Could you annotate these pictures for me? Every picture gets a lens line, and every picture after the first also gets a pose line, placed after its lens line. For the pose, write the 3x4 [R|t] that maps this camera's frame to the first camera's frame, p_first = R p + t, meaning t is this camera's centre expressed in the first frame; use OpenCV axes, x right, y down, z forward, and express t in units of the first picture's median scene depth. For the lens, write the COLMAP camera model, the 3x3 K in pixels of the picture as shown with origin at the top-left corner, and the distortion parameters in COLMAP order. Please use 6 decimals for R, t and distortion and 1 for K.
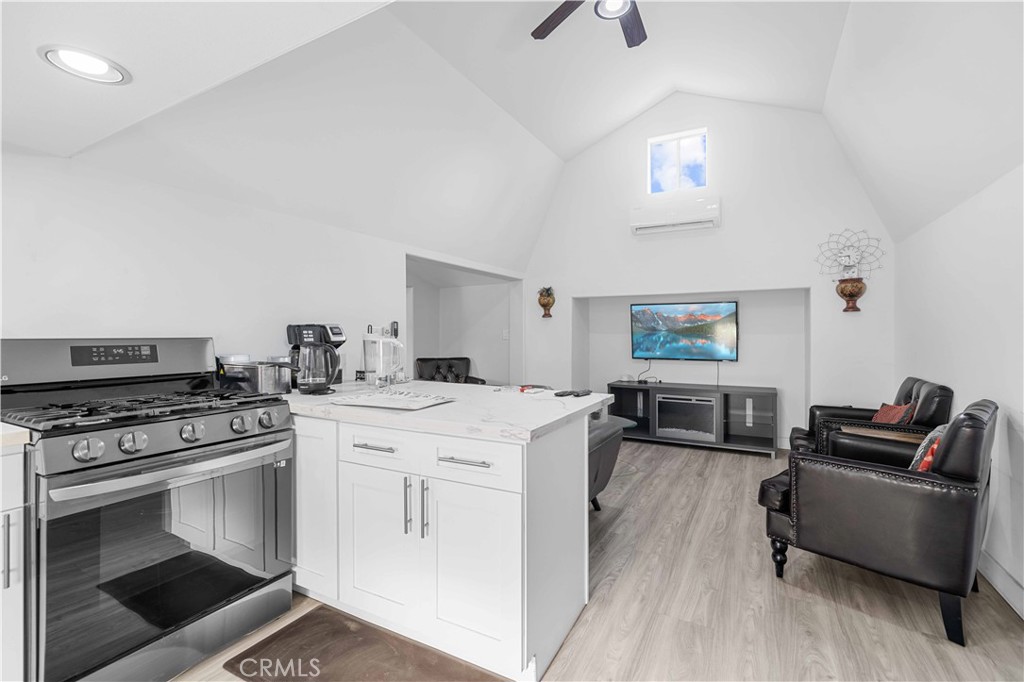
lens RADIAL K [[452.9, 0, 513.0], [0, 452.9, 337.9], [0, 0, 1]] dist [-0.000354, -0.000378]
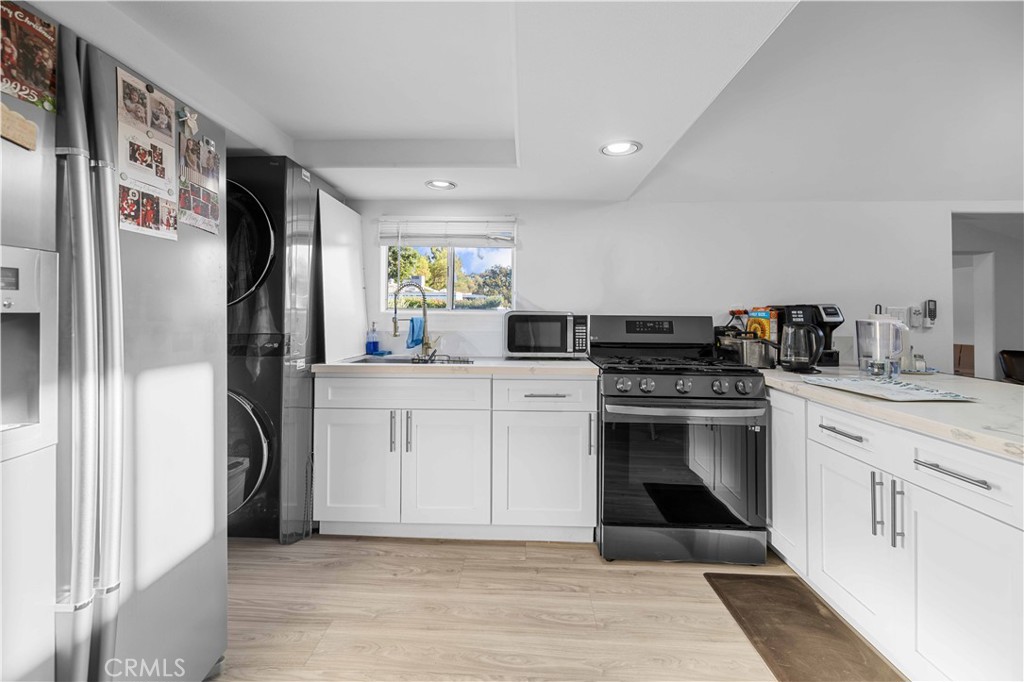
lens RADIAL K [[436.9, 0, 508.6], [0, 436.9, 327.1], [0, 0, 1]] dist [-0.001646, -0.000272]
pose [[0.445709, 0.032559, -0.894586, 0.176255], [-0.015951, 0.999469, 0.028429, 0.003640], [0.895036, 0.001598, 0.445991, -0.037801]]
